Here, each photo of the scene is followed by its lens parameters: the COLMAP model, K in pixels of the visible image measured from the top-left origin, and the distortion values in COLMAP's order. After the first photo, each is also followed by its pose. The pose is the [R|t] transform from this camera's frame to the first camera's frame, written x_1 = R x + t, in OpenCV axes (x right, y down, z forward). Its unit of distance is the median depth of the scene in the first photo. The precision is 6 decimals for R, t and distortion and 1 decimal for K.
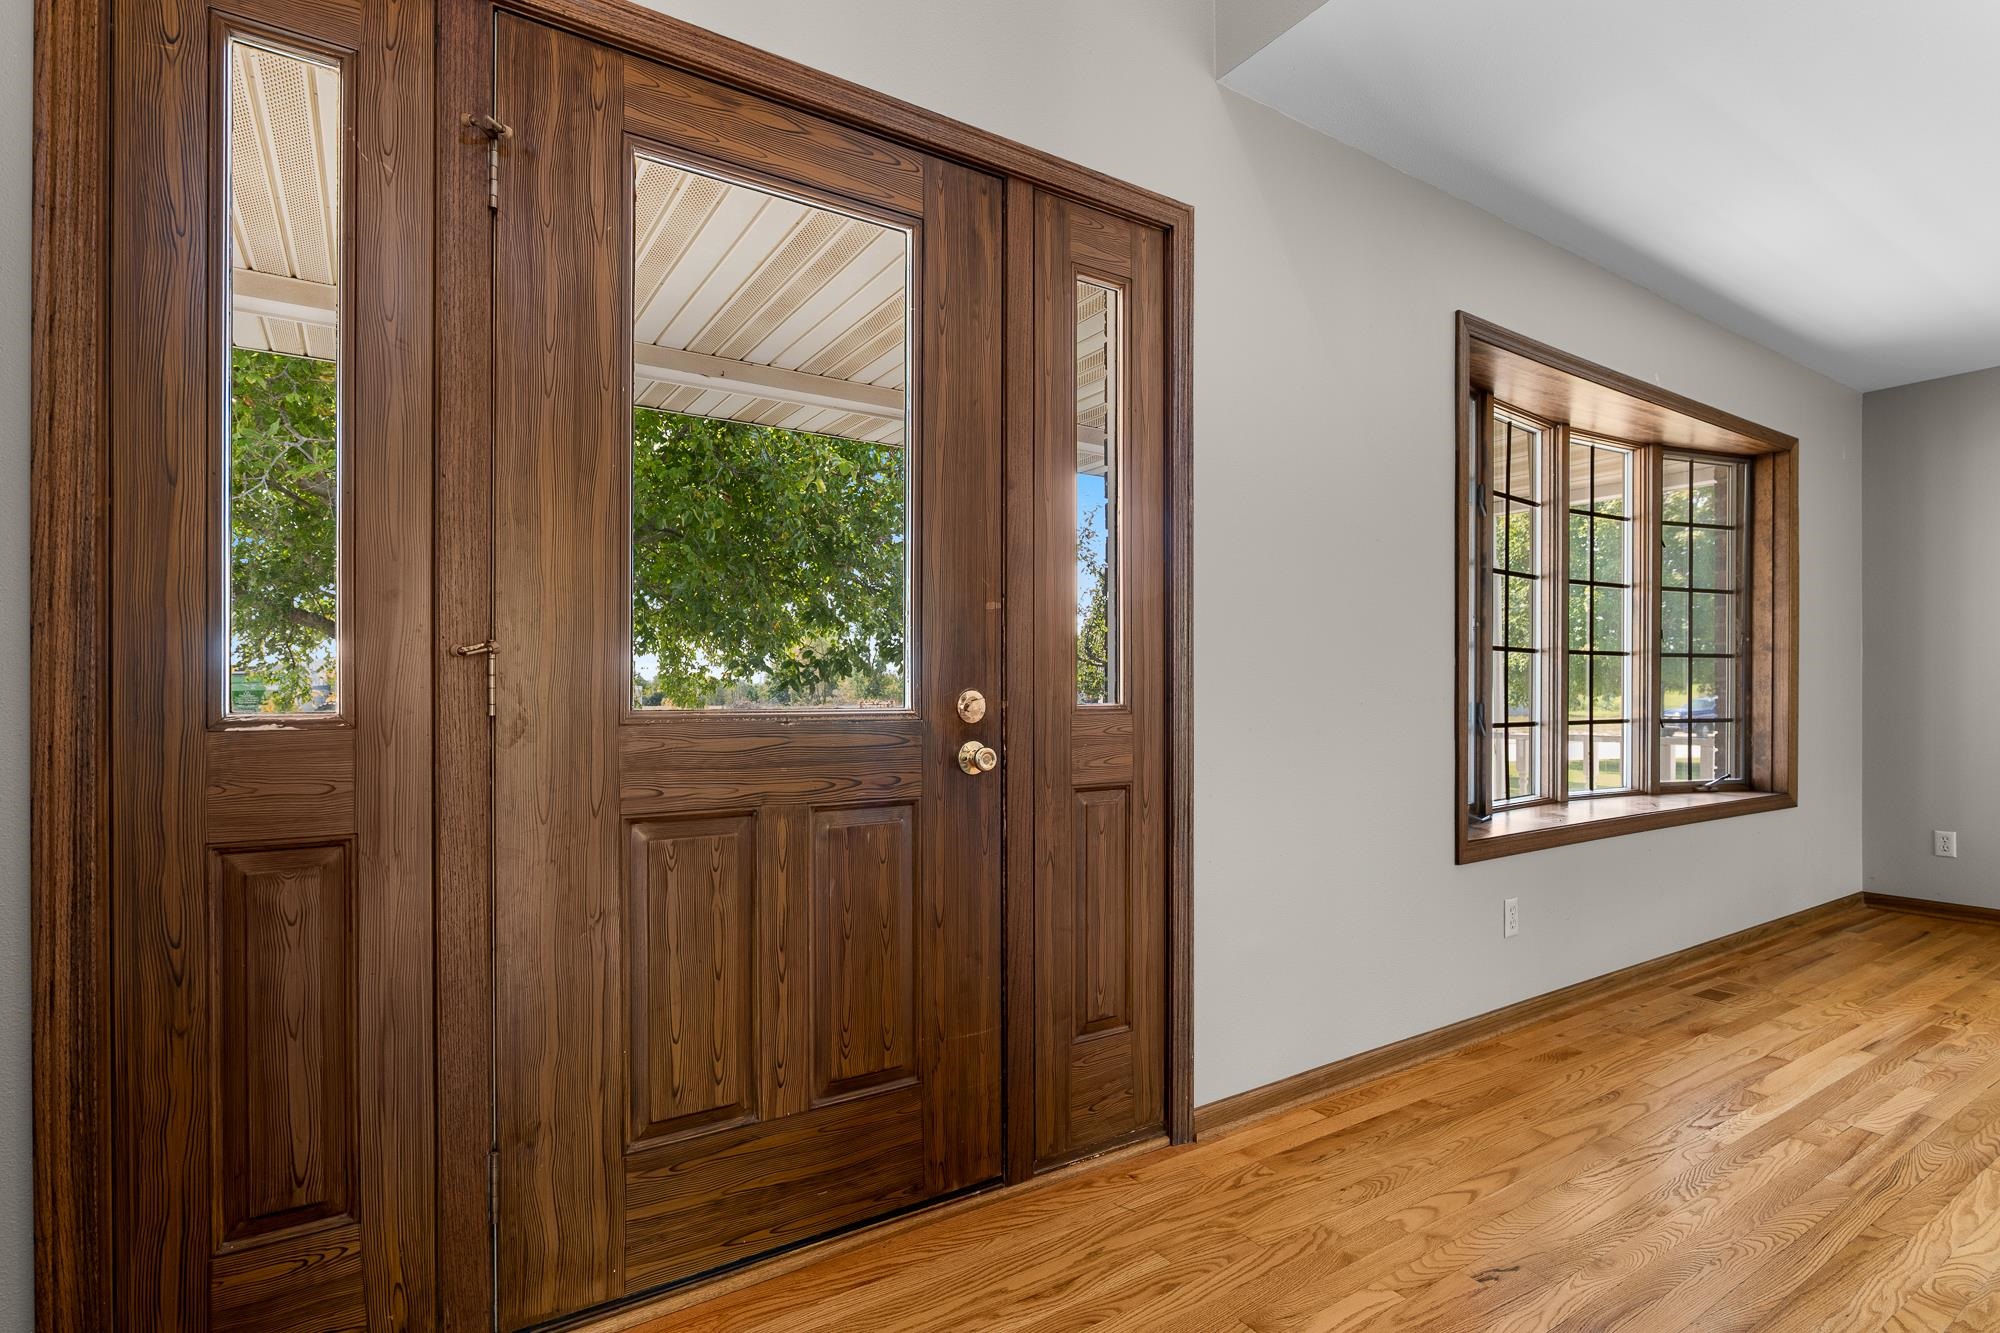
lens RADIAL K [[960.4, 0, 998.3], [0, 960.4, 683.3], [0, 0, 1]] dist [-0.014880, -0.000842]
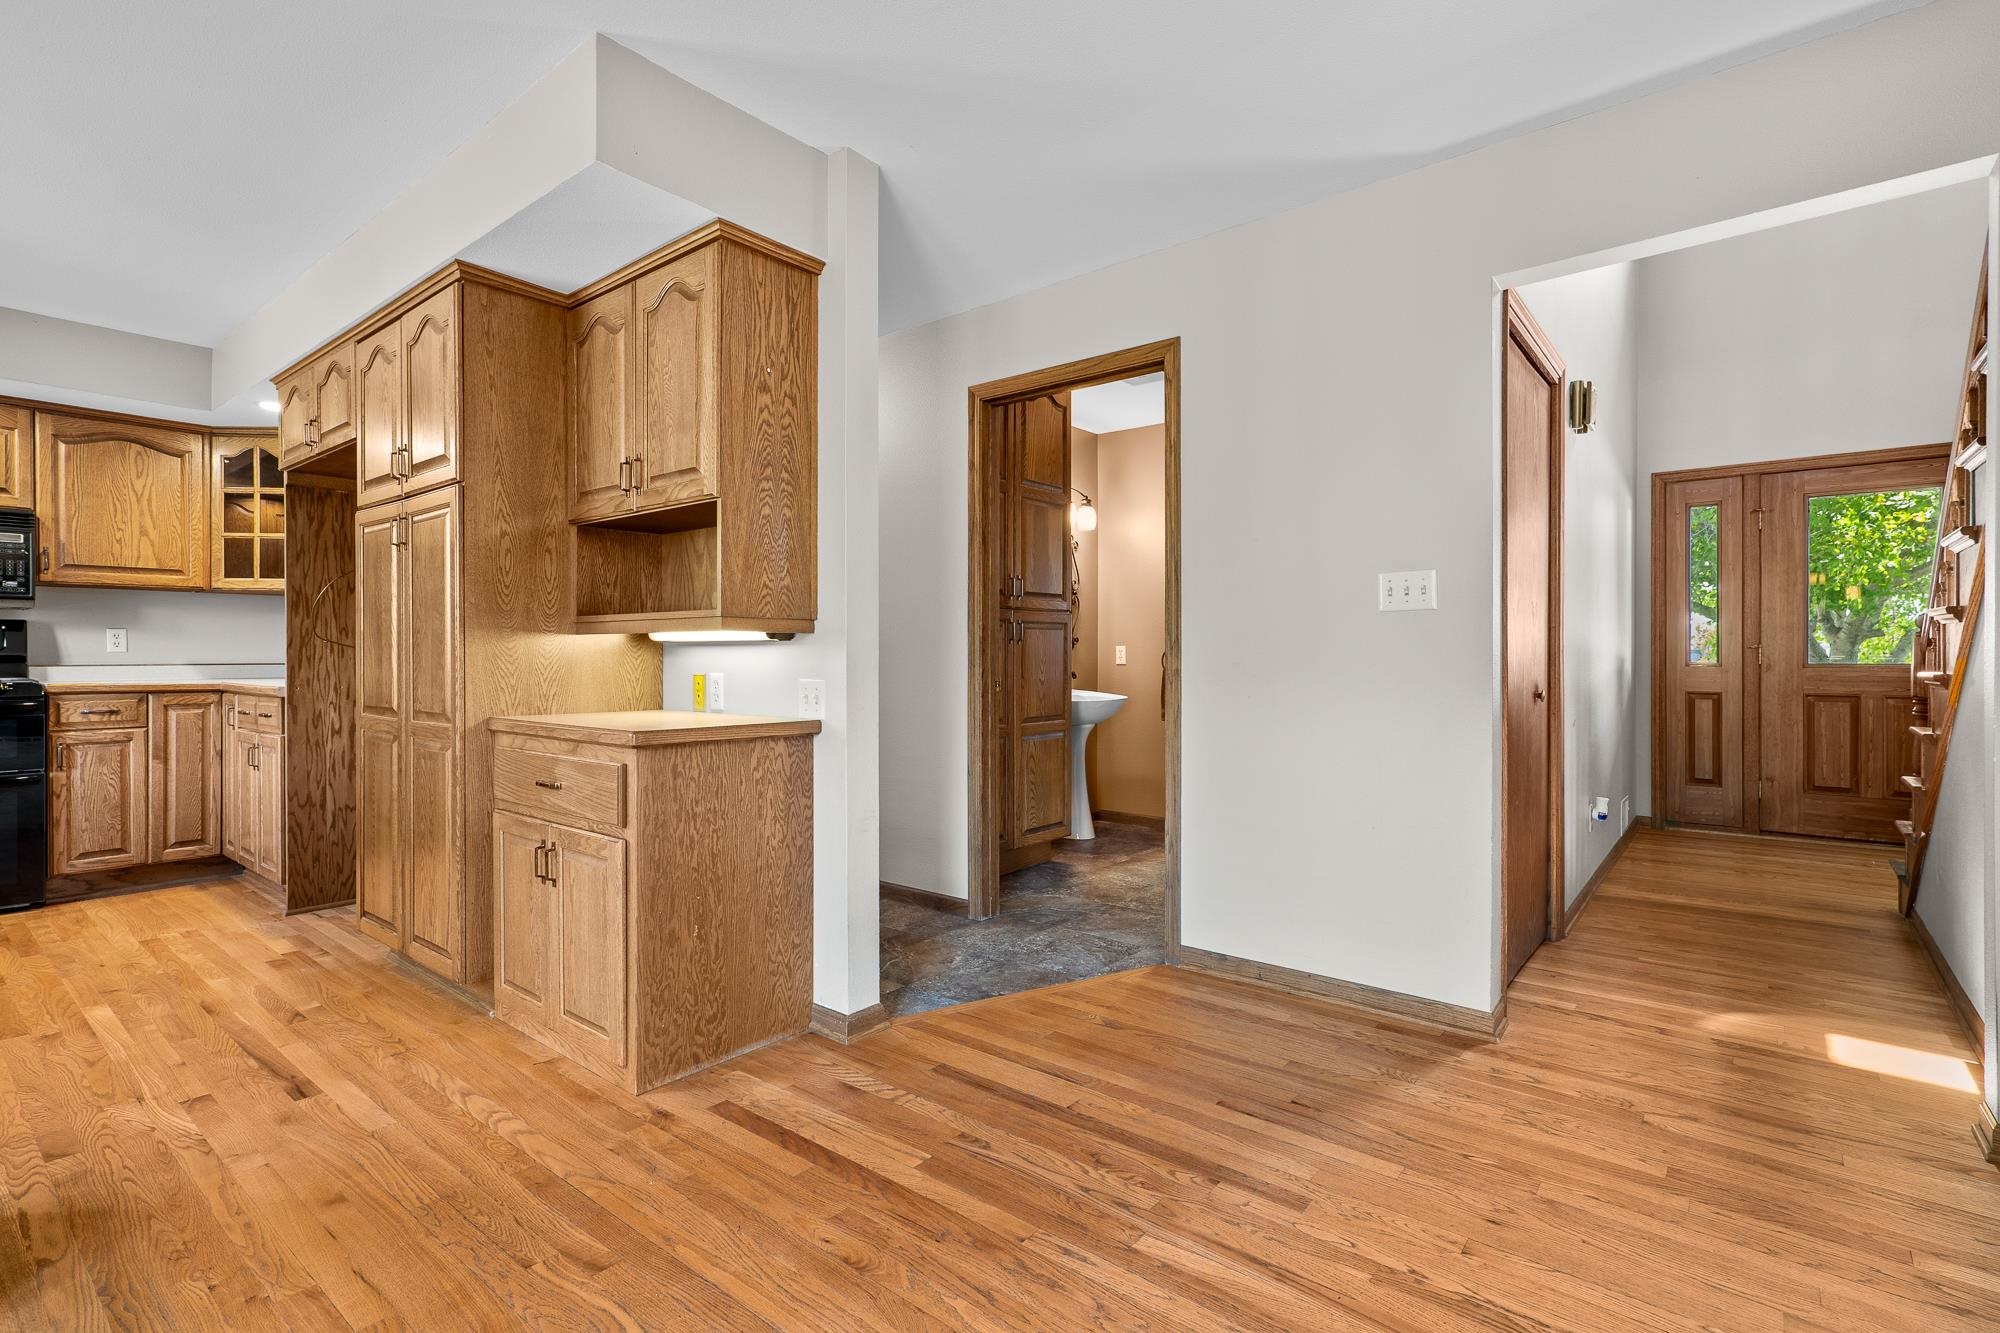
lens RADIAL K [[931.9, 0, 1000.0], [0, 931.9, 666.5], [0, 0, 1]] dist [0.002729, 0.001268]
pose [[0.315644, 0.006463, -0.948856, 2.032268], [0.000612, 0.999975, 0.007014, 0.016716], [0.948877, -0.002794, 0.315633, -3.023232]]
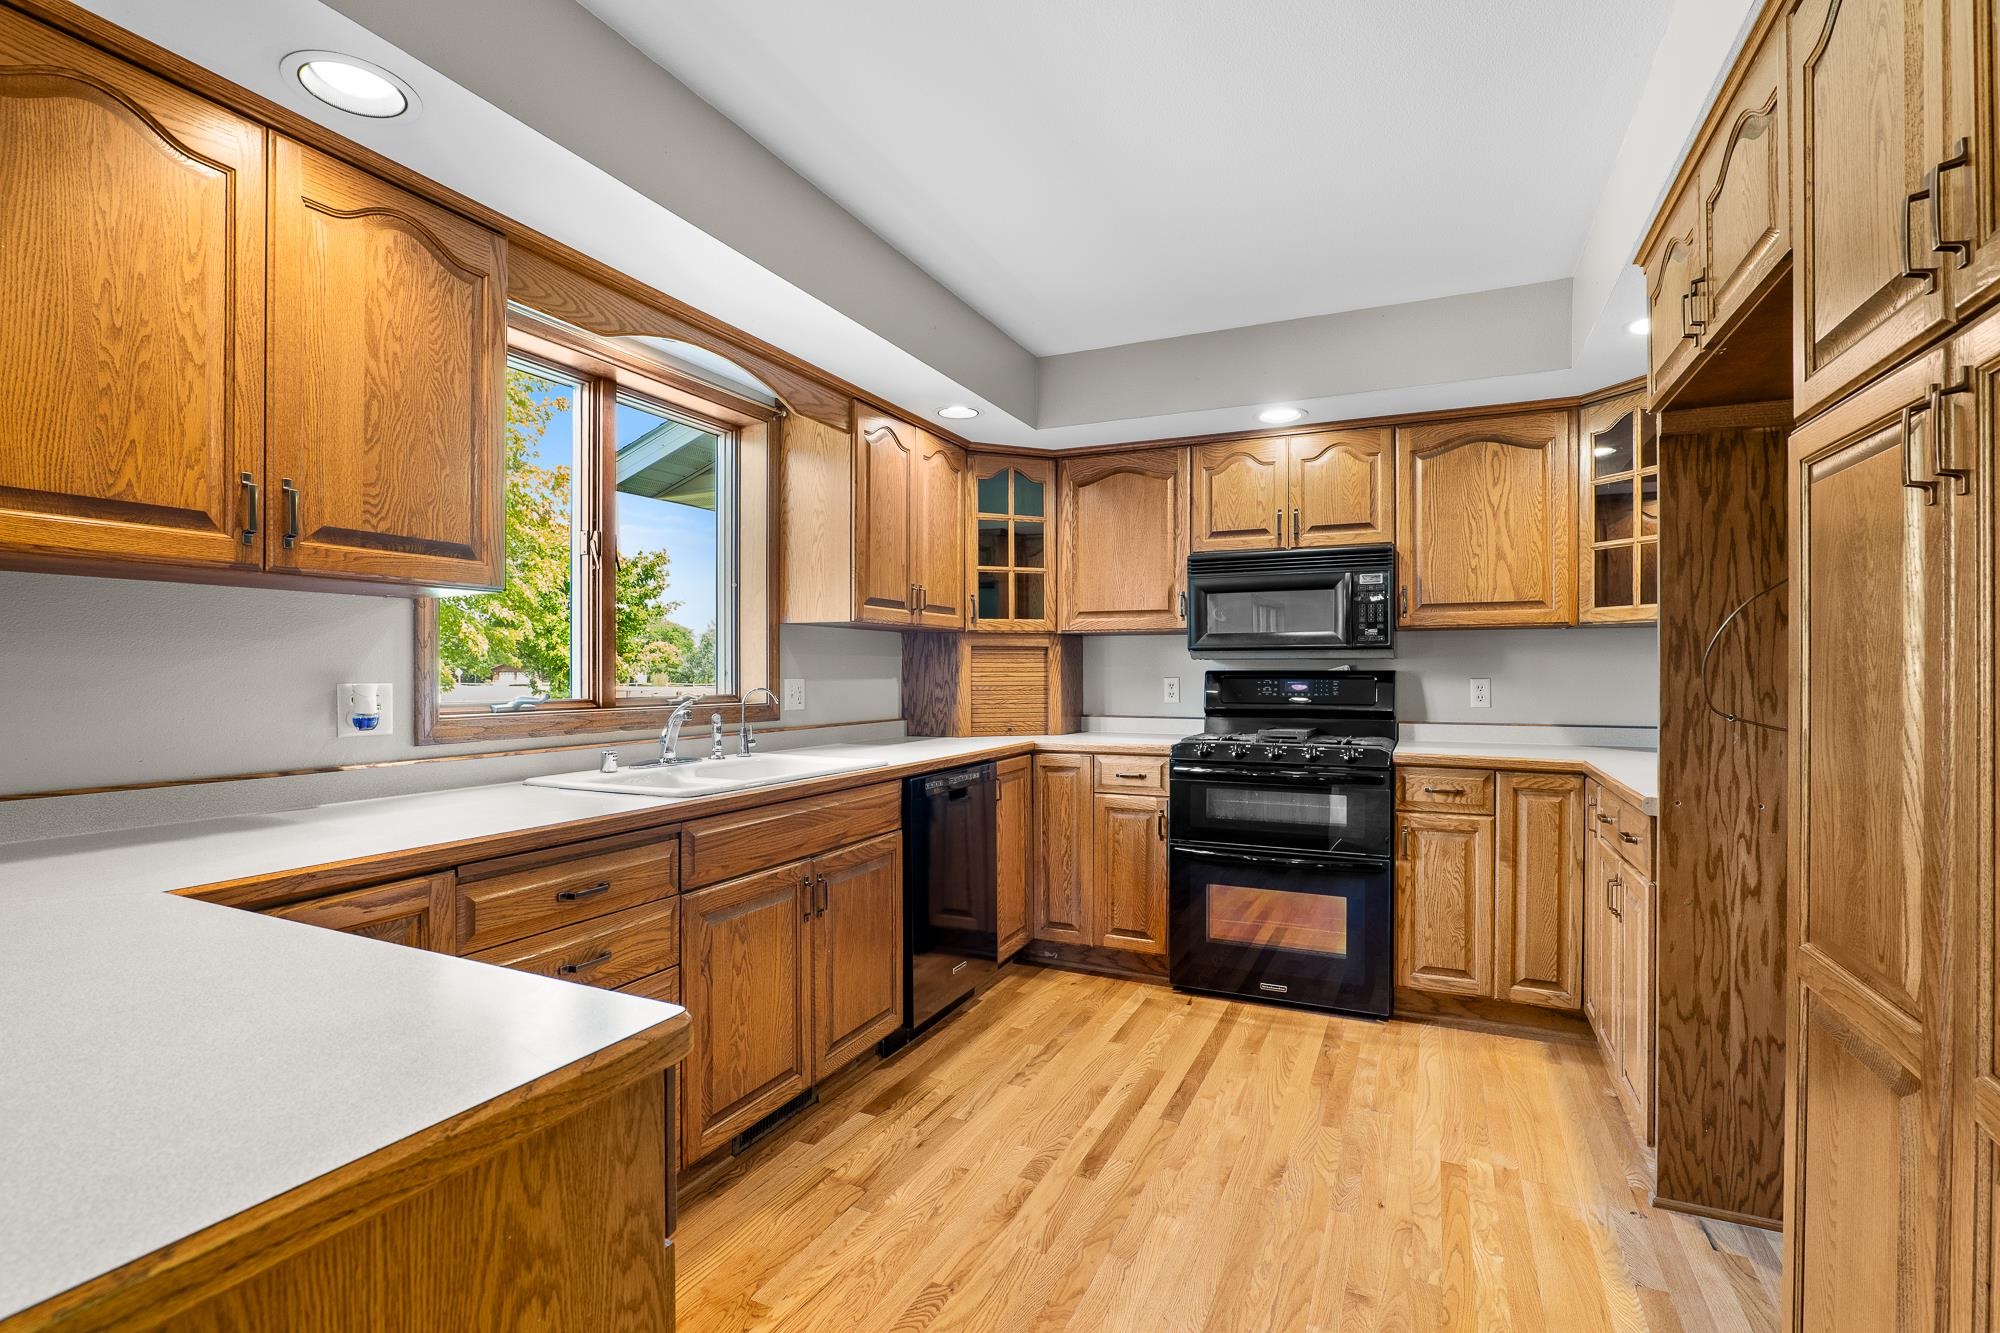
lens RADIAL K [[926.4, 0, 1000.0], [0, 926.4, 666.5], [0, 0, 1]] dist [-0.017038, 0.000937]
pose [[-0.841768, -0.006512, -0.539800, 0.550683], [-0.004170, 0.999976, -0.005560, -0.105019], [0.539823, -0.002429, -0.841775, -3.446105]]
